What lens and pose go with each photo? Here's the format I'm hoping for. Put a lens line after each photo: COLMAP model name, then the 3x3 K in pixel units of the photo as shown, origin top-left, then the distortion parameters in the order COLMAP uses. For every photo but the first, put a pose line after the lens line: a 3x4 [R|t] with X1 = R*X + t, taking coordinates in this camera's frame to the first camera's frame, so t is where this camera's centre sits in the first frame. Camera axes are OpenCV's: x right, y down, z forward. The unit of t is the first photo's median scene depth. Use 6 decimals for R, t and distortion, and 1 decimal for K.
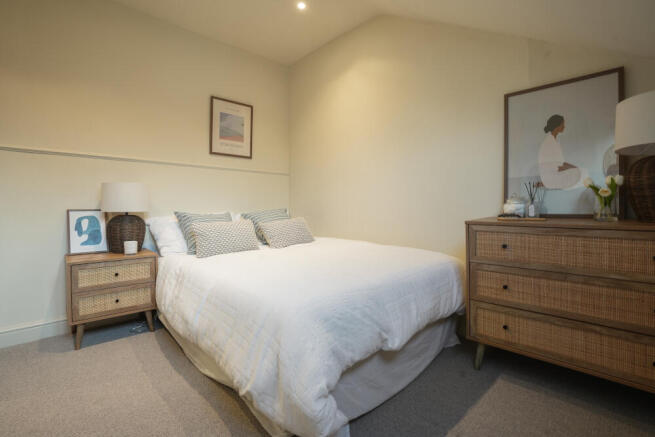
lens RADIAL K [[305.1, 0, 331.6], [0, 305.1, 204.4], [0, 0, 1]] dist [-0.031846, 0.011793]
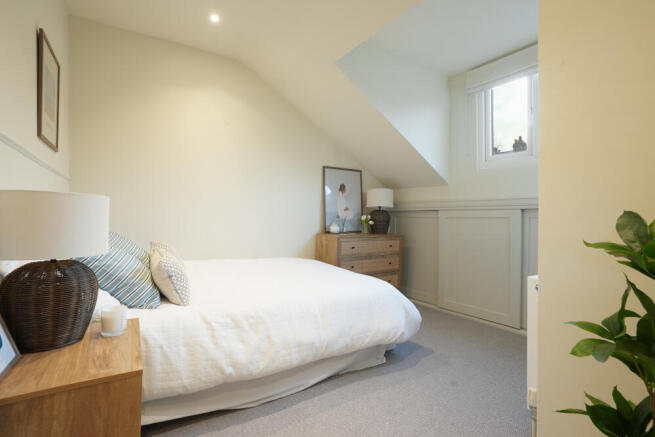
lens RADIAL K [[305.1, 0, 322.2], [0, 305.1, 215.3], [0, 0, 1]] dist [-0.031846, 0.011793]
pose [[0.232645, 0.004179, 0.972553, -1.491129], [-0.026266, 0.999653, 0.001987, -0.083336], [-0.972207, -0.026007, 0.232675, 0.691655]]
